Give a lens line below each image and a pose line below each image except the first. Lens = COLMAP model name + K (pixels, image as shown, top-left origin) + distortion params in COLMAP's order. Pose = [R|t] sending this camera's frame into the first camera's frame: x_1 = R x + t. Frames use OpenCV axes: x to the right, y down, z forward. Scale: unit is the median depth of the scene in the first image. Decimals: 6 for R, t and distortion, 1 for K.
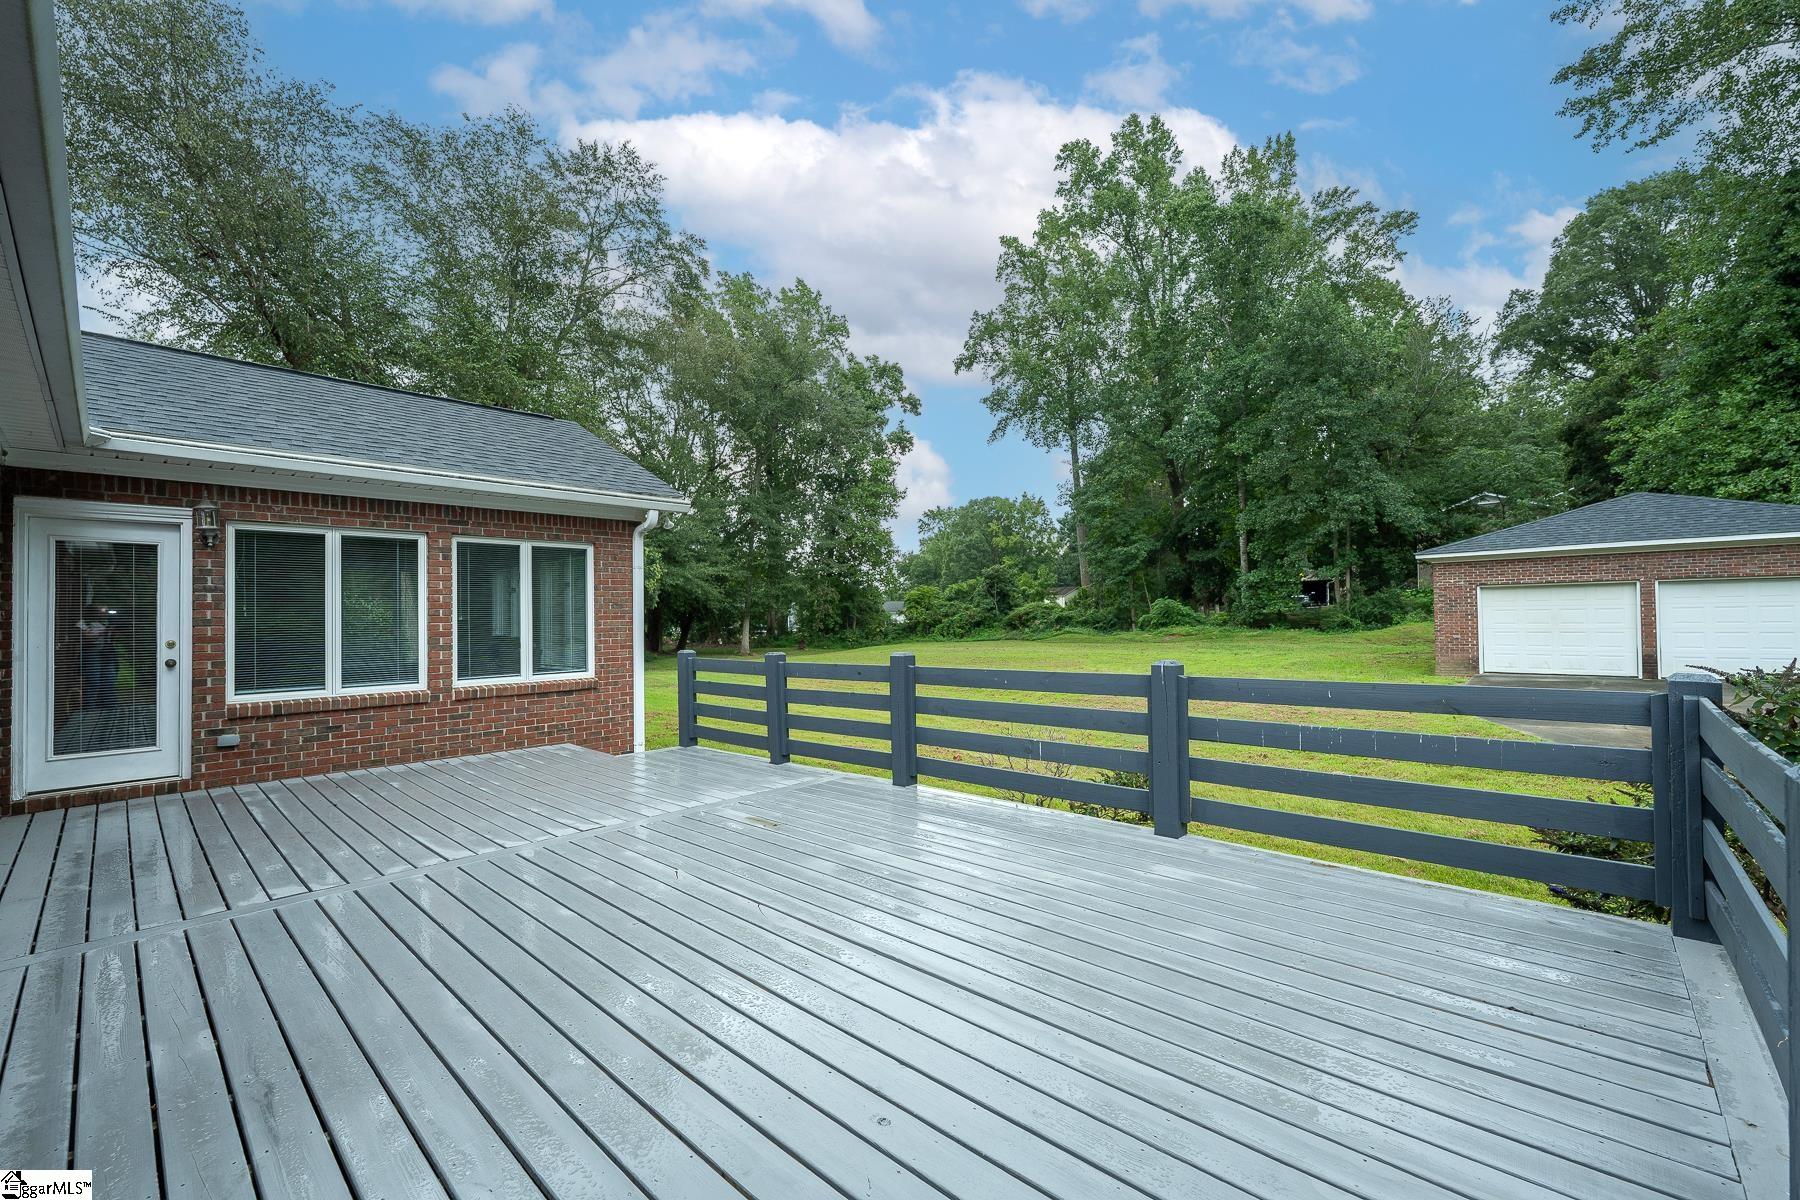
lens RADIAL K [[742.6, 0, 908.6], [0, 742.6, 604.1], [0, 0, 1]] dist [0.000071, -0.000278]
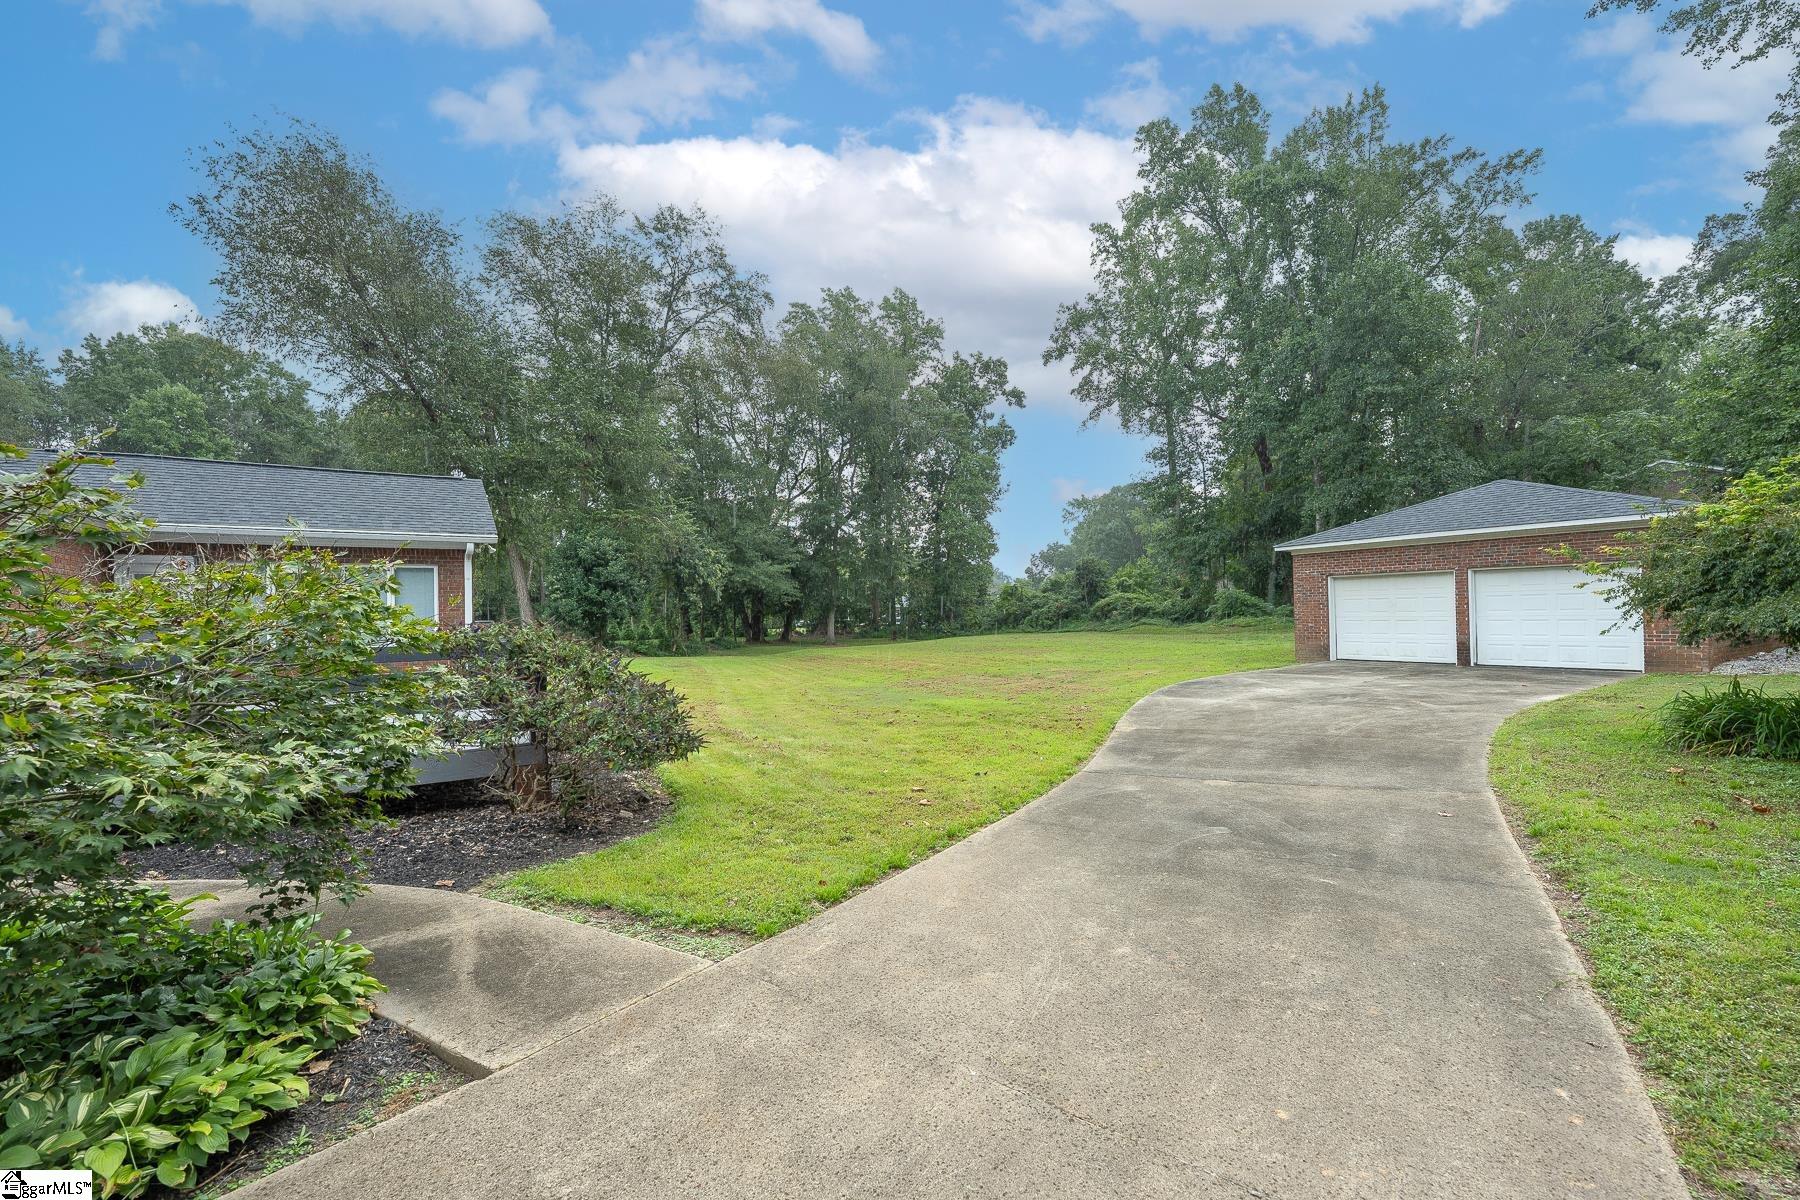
lens RADIAL K [[765.0, 0, 911.7], [0, 765.0, 600.7], [0, 0, 1]] dist [-0.000516, 0.000169]
pose [[0.972855, -0.007775, -0.231285, 0.148030], [0.009141, 0.999947, 0.004838, -0.000179], [0.231235, -0.006821, 0.972874, -0.058968]]
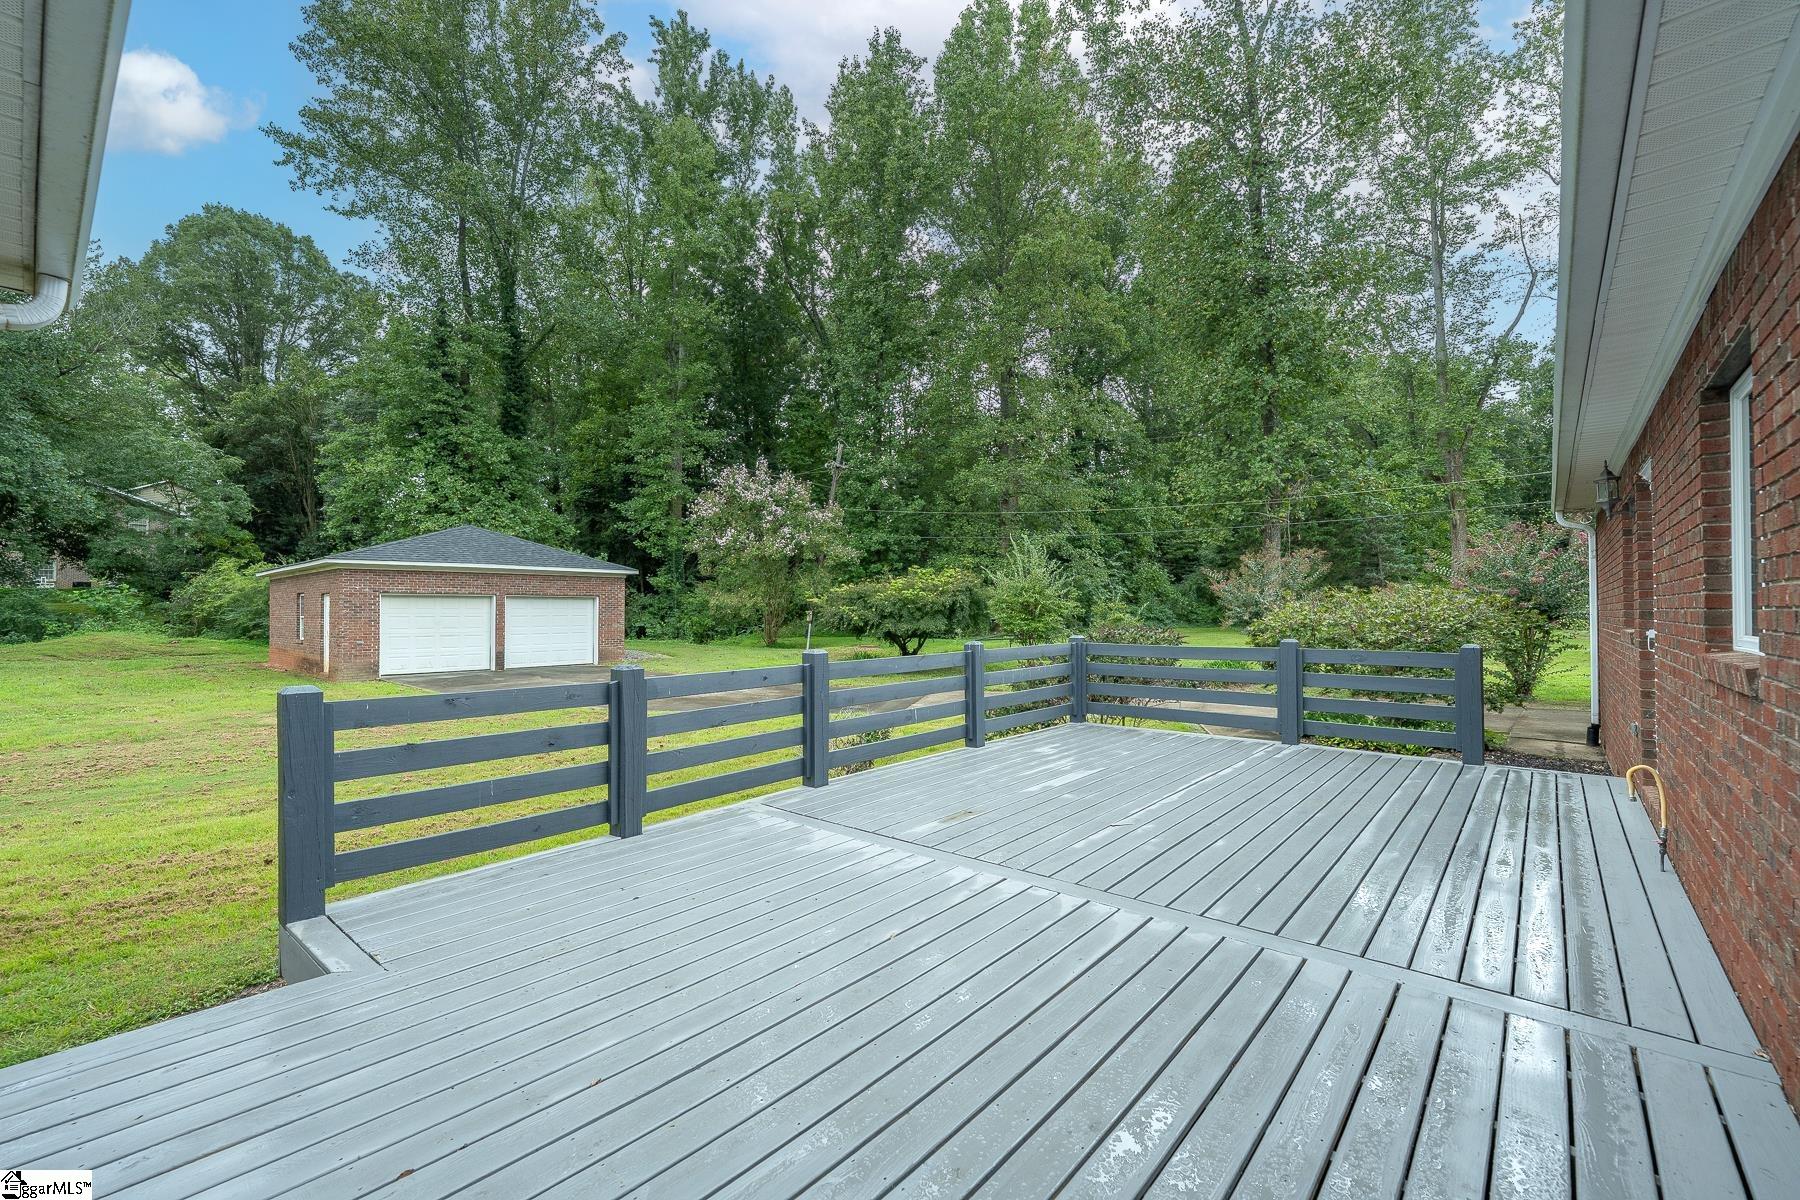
lens RADIAL K [[742.6, 0, 908.6], [0, 742.6, 604.1], [0, 0, 1]] dist [0.000071, -0.000278]
pose [[-0.034309, 0.028050, 0.999018, -0.103058], [-0.015005, 0.999479, -0.028578, 0.003072], [-0.999299, -0.015971, -0.033870, 0.094654]]
